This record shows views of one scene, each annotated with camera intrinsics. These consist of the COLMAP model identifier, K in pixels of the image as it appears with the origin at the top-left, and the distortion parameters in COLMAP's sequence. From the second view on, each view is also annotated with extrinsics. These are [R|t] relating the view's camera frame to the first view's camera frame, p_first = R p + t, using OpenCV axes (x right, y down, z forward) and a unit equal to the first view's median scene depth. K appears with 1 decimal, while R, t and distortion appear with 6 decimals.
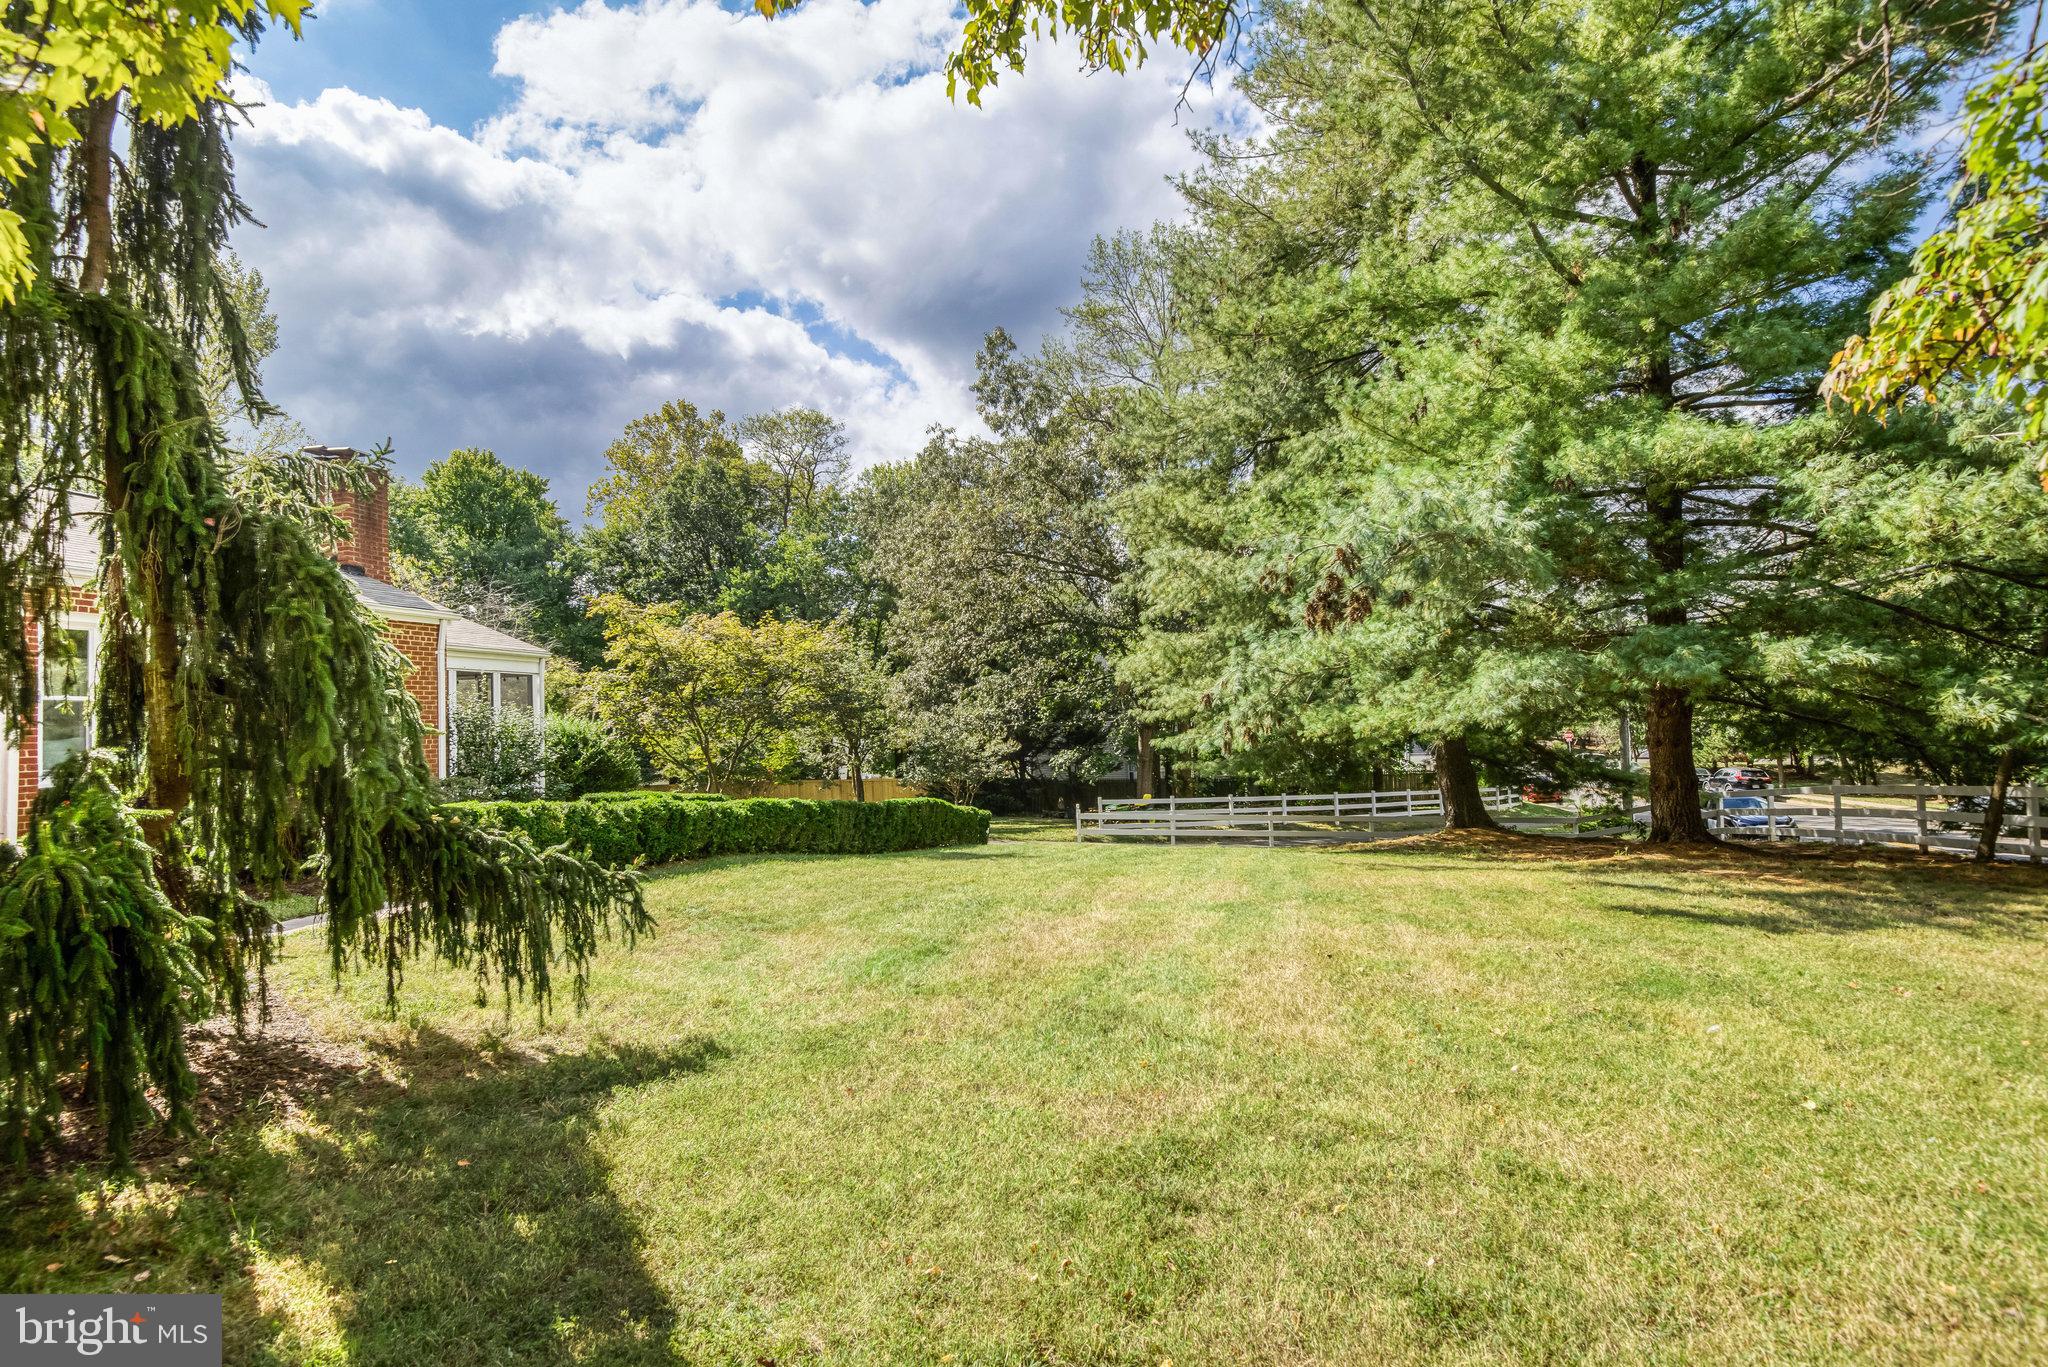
lens RADIAL K [[1053.8, 0, 1023.0], [0, 1053.8, 692.1], [0, 0, 1]] dist [-0.015807, -0.003347]
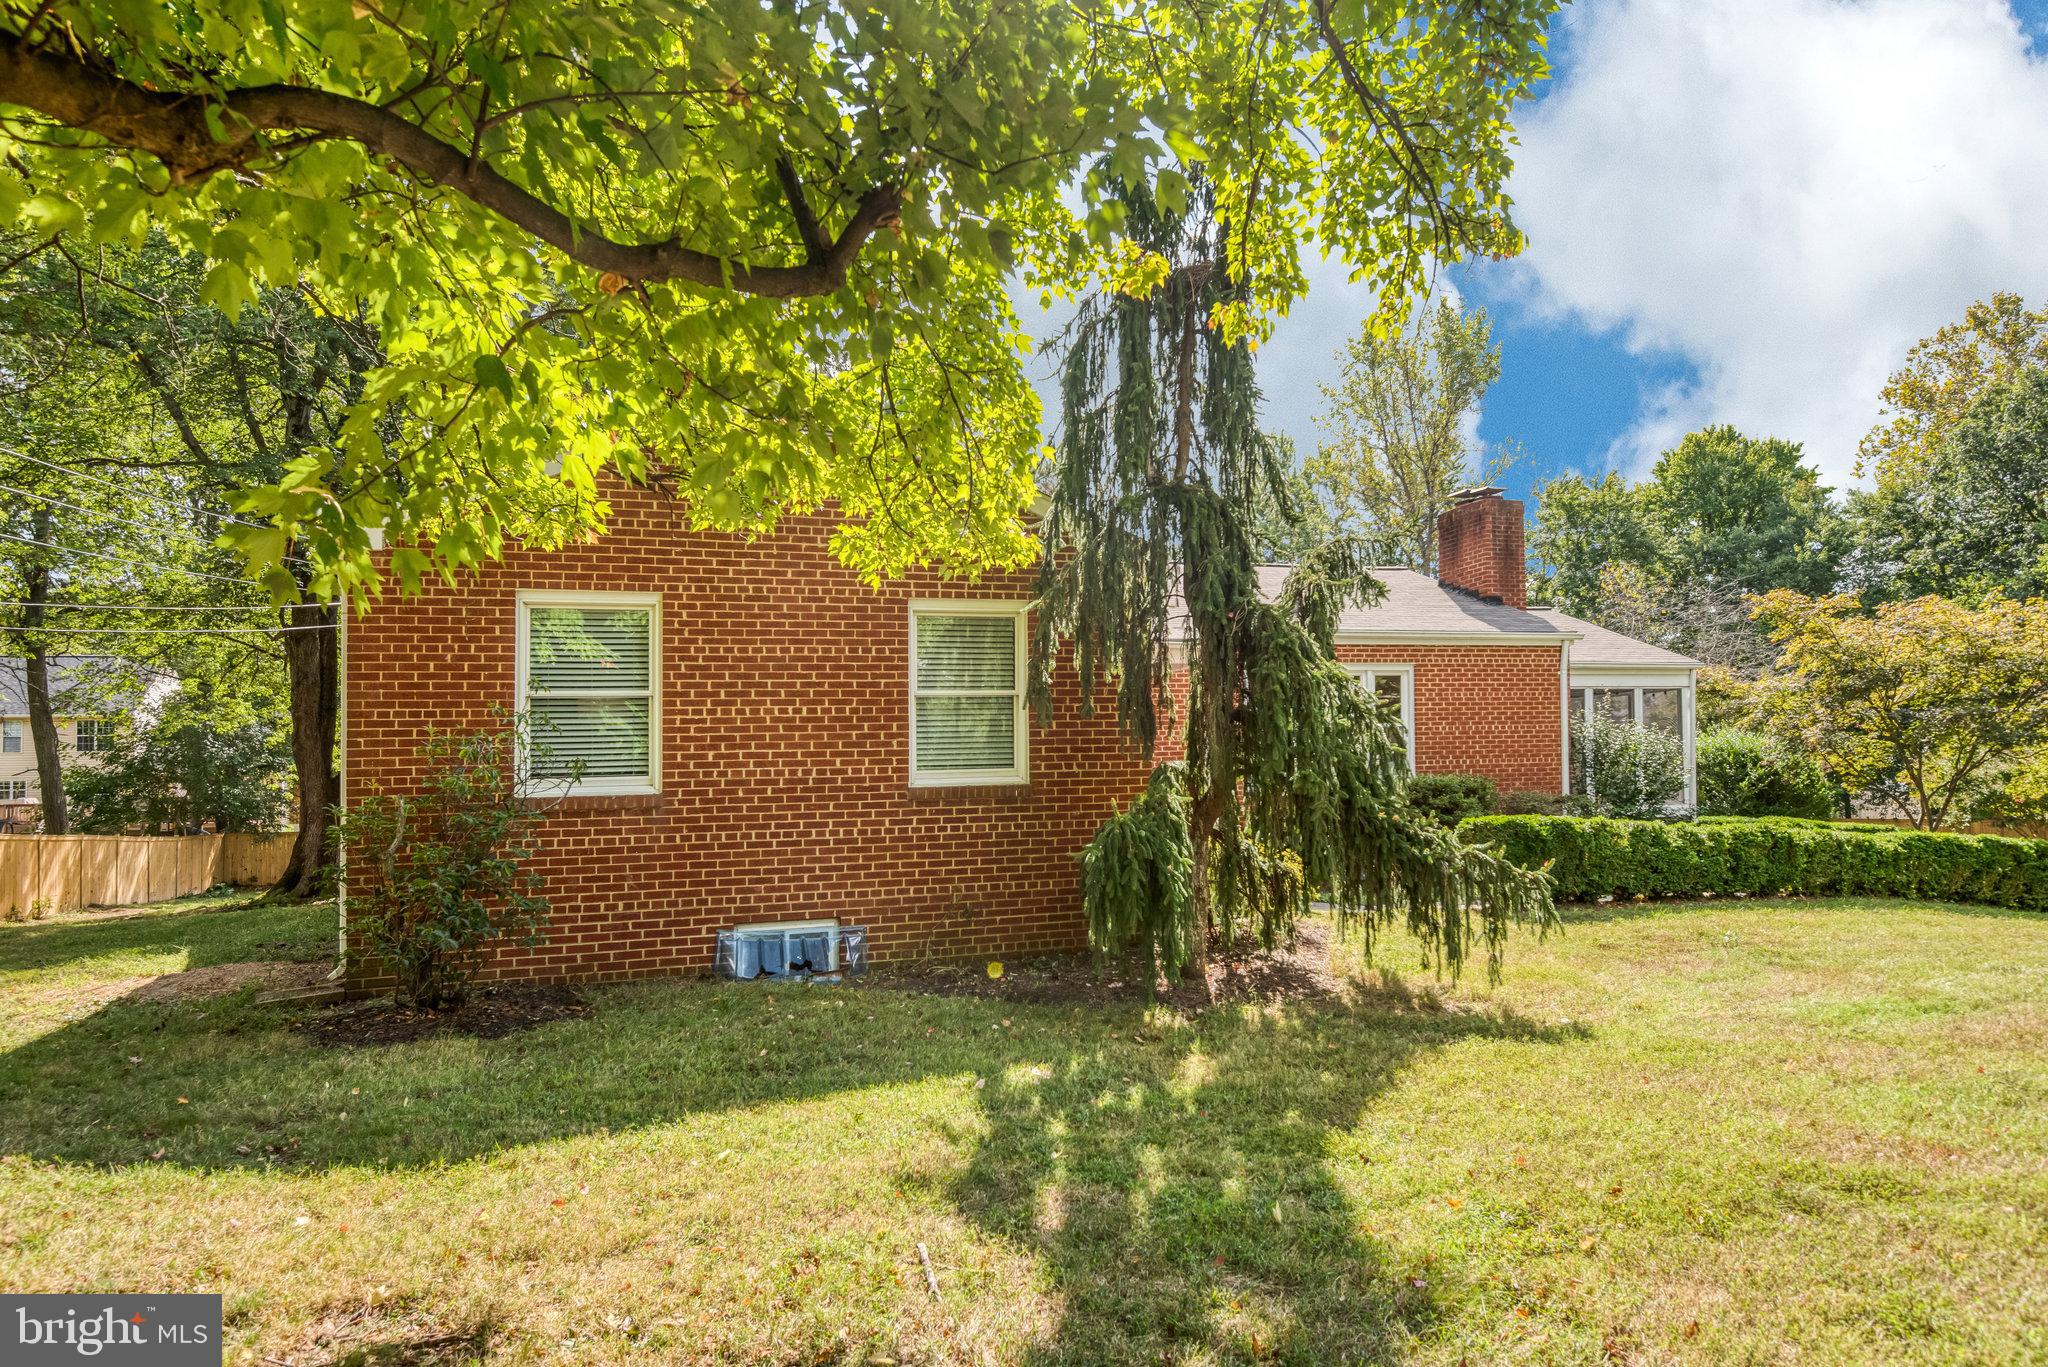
lens RADIAL K [[1209.9, 0, 1014.4], [0, 1209.9, 694.9], [0, 0, 1]] dist [-0.017329, -0.000066]
pose [[0.507227, -0.042754, -0.860751, 0.148621], [0.035467, 0.998958, -0.028719, -0.001202], [0.861082, -0.015961, 0.508215, -0.047536]]
